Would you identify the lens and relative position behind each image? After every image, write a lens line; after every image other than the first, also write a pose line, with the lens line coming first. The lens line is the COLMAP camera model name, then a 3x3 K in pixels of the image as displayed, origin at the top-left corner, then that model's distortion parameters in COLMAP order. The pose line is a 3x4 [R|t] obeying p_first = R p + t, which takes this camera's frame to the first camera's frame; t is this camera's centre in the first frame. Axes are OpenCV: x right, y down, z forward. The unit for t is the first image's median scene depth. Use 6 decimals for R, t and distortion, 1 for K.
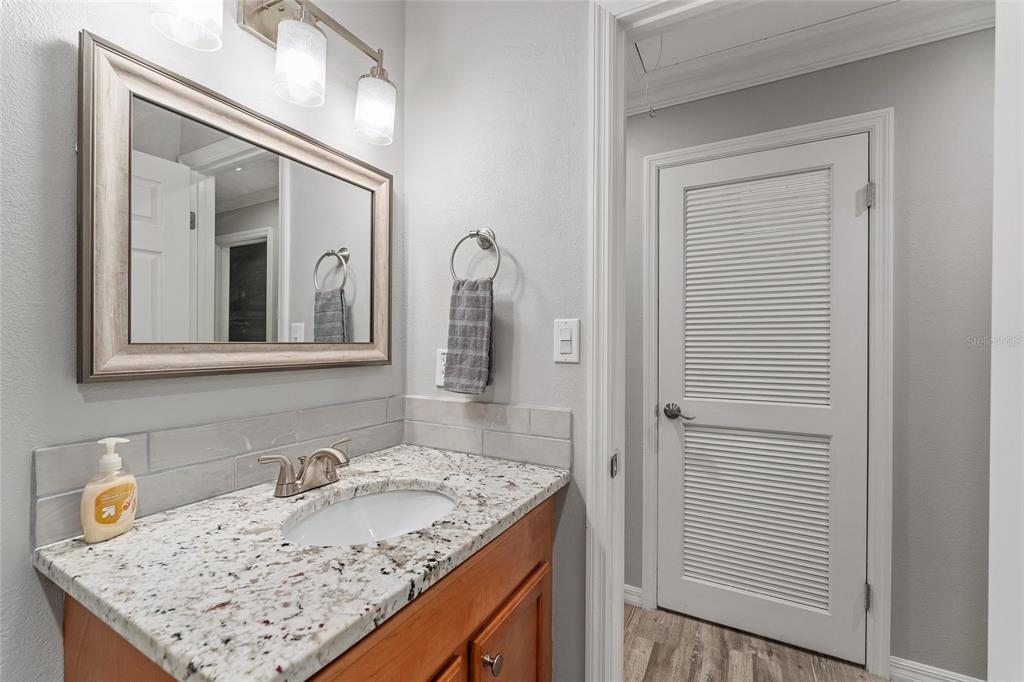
lens RADIAL K [[428.4, 0, 512.0], [0, 428.4, 341.0], [0, 0, 1]] dist [-0.000602, -0.000041]
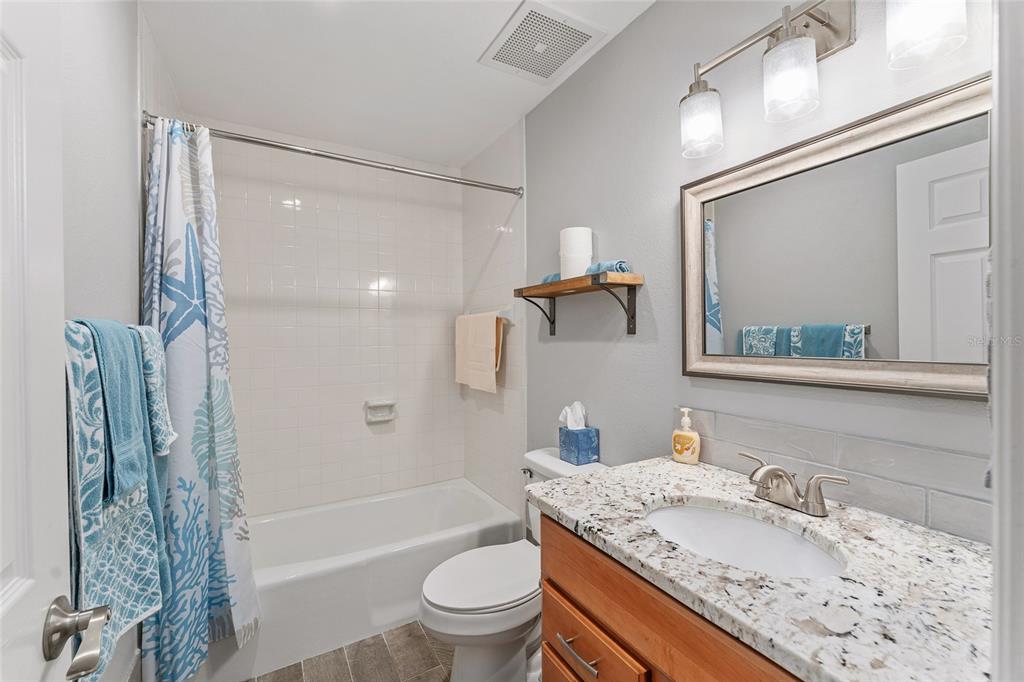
lens RADIAL K [[425.0, 0, 512.0], [0, 425.0, 341.0], [0, 0, 1]] dist [0.000346, 0.000042]
pose [[-0.527709, 0.000661, -0.849425, 0.945403], [0.003931, 0.999991, -0.001665, -0.051074], [0.849416, -0.004218, -0.527707, 1.322800]]
